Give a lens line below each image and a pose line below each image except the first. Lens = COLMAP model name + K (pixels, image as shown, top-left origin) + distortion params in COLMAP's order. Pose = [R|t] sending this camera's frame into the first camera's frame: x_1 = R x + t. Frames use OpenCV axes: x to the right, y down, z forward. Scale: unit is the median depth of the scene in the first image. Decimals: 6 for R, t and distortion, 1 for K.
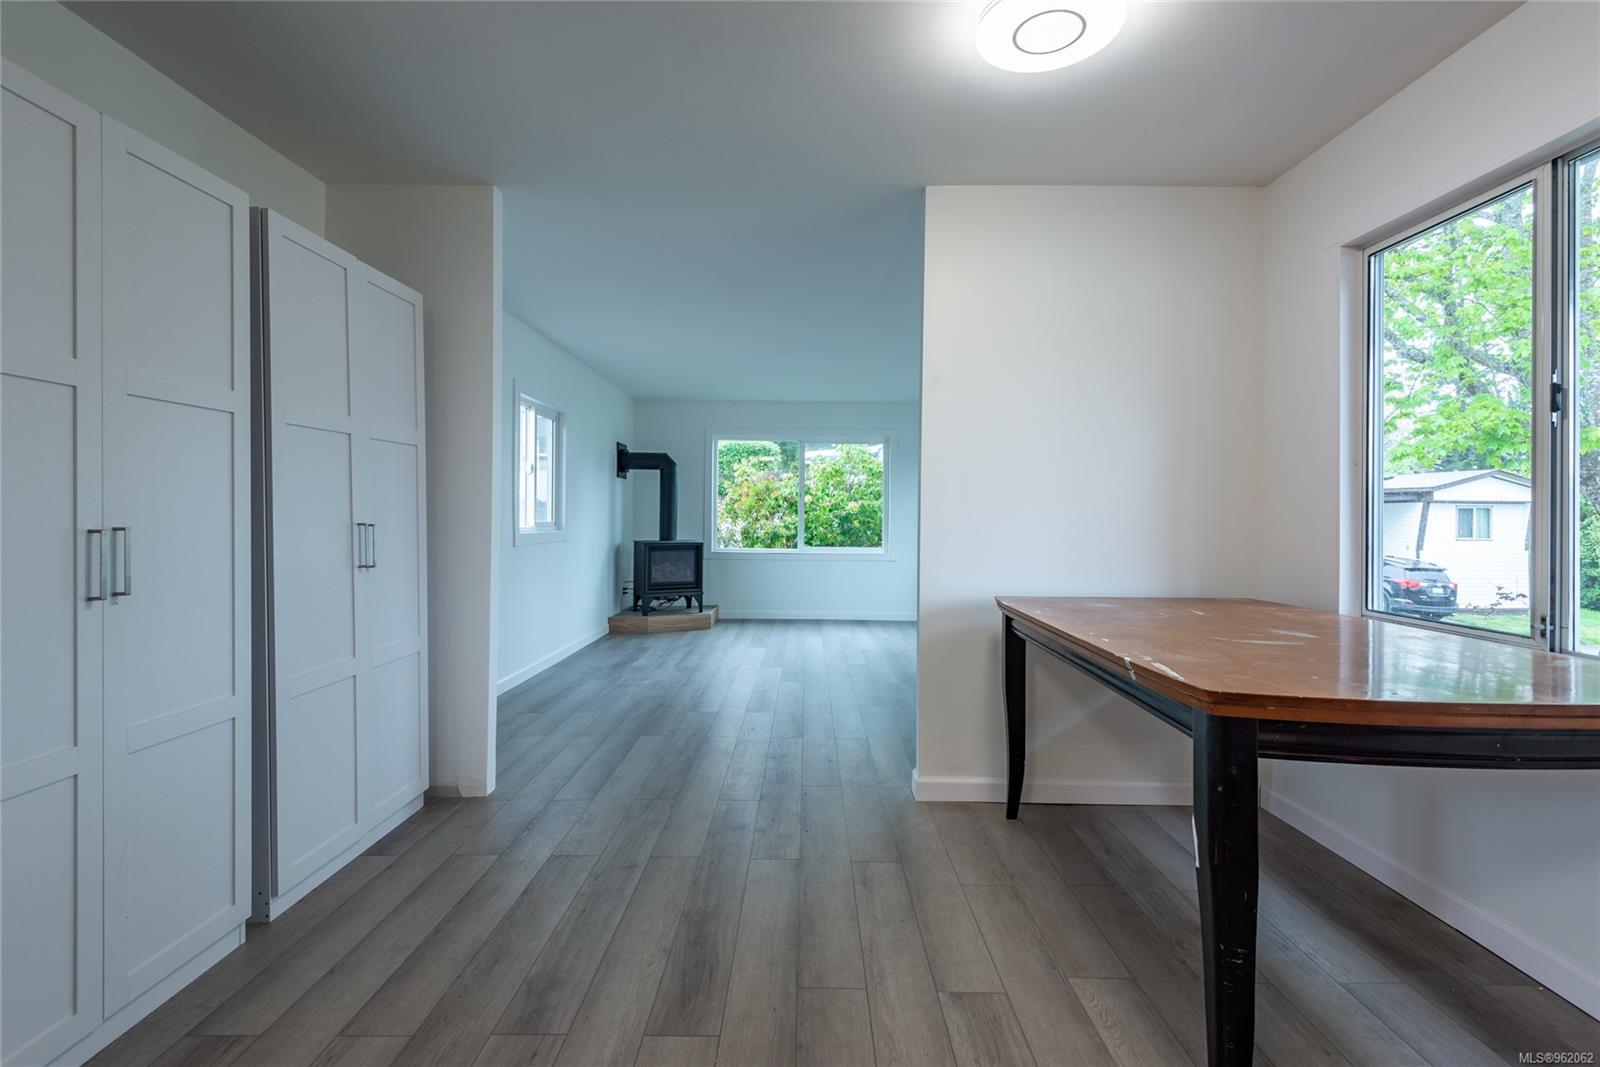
lens RADIAL K [[739.4, 0, 803.3], [0, 739.4, 510.6], [0, 0, 1]] dist [0.025804, -0.015519]
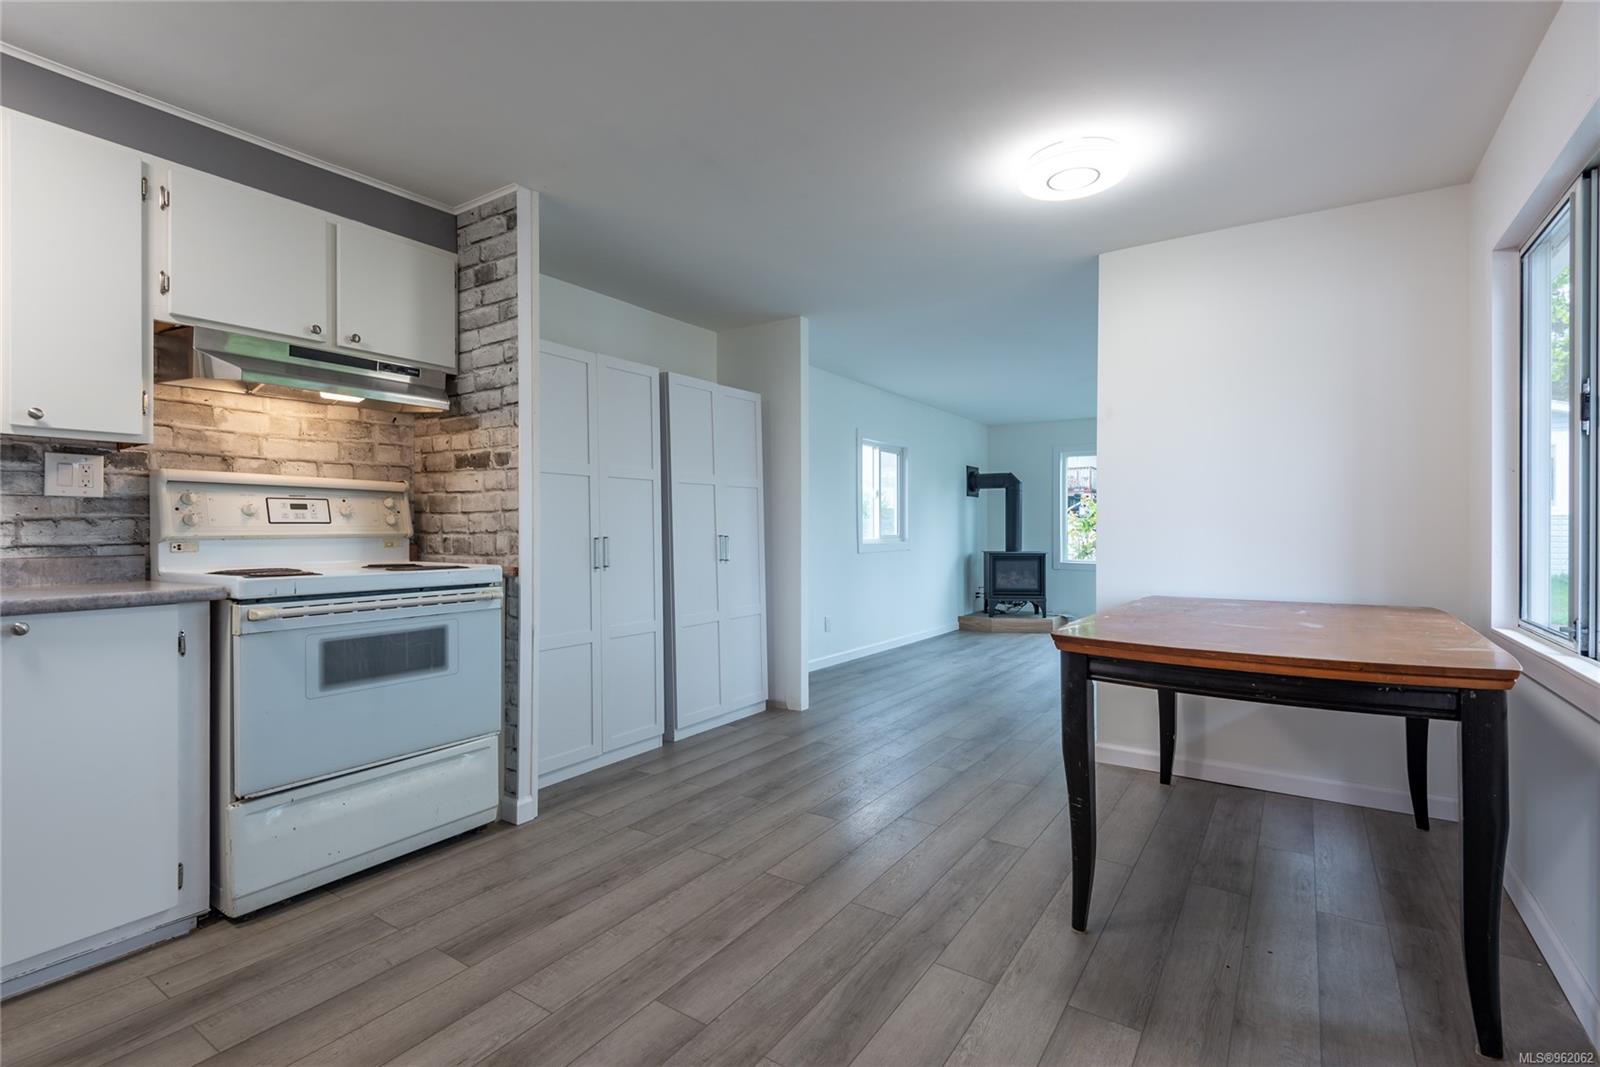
lens RADIAL K [[736.8, 0, 792.3], [0, 736.8, 528.5], [0, 0, 1]] dist [0.001944, -0.000512]
pose [[0.831040, -0.009244, -0.556135, 0.156529], [0.012357, 0.999922, 0.001844, -0.000101], [0.556075, -0.008405, 0.831090, -0.106297]]
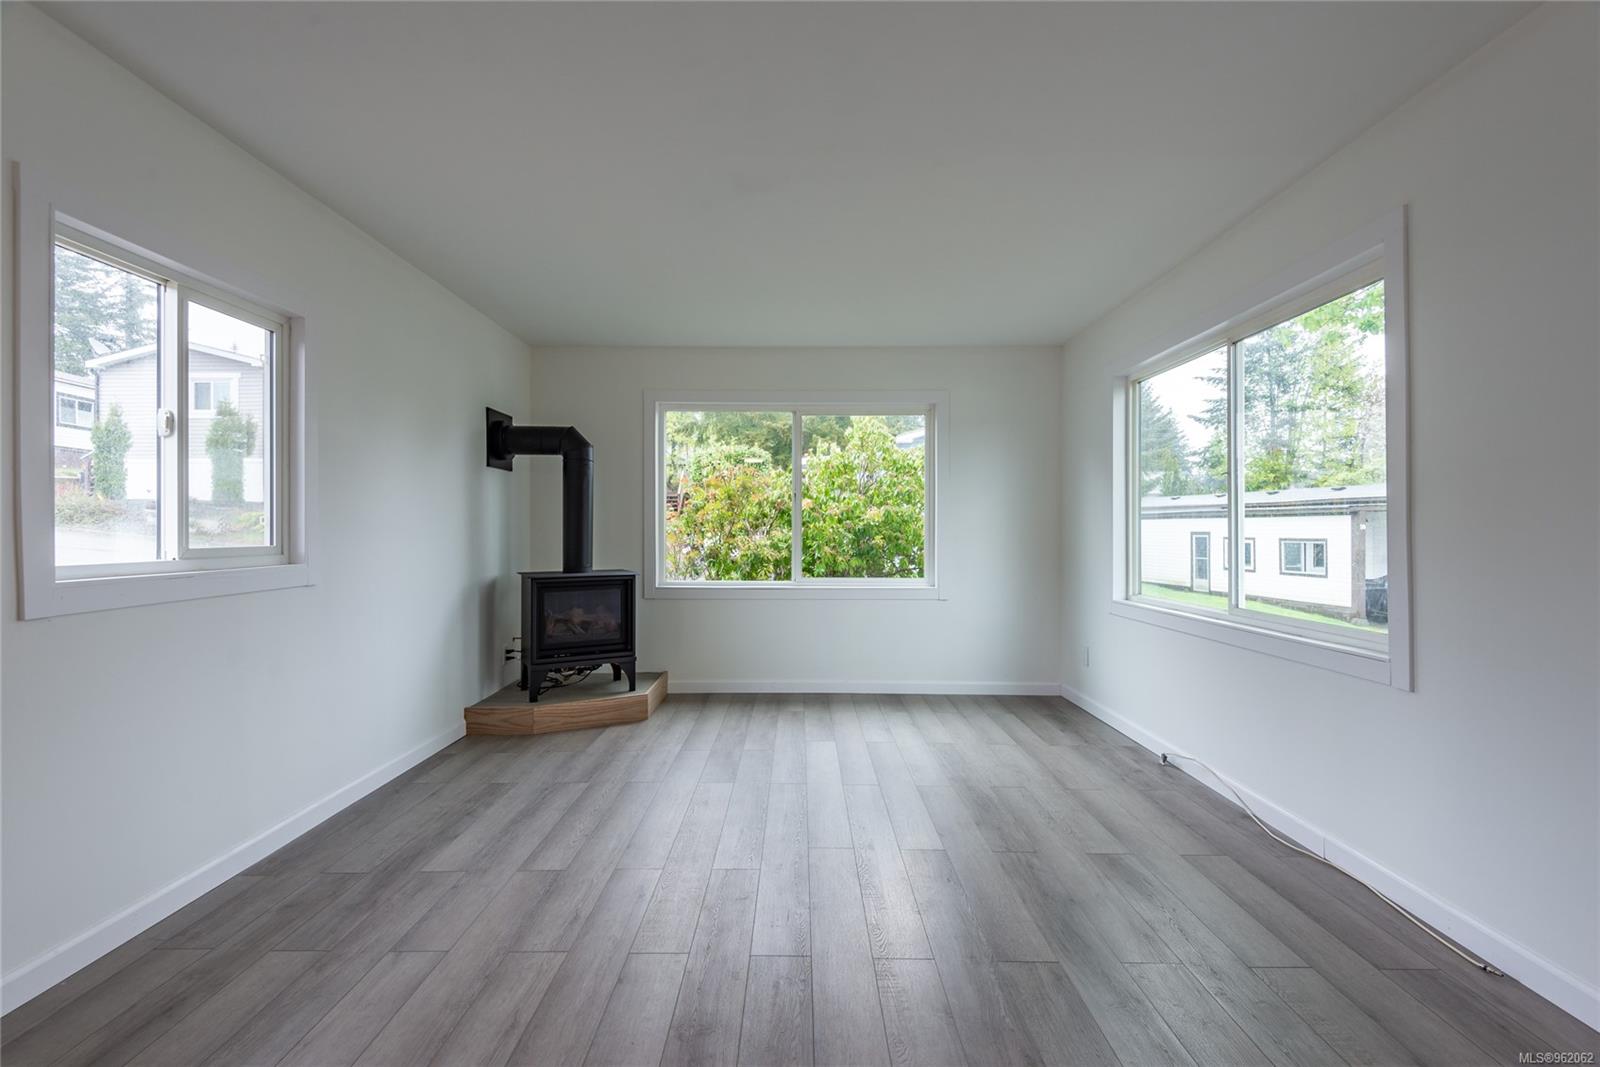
lens RADIAL K [[736.8, 0, 792.3], [0, 736.8, 528.5], [0, 0, 1]] dist [0.001944, -0.000512]
pose [[0.999965, -0.007063, -0.004464, -0.004599], [0.007094, 0.999950, 0.007021, 0.002151], [0.004415, -0.007052, 0.999965, 0.397642]]
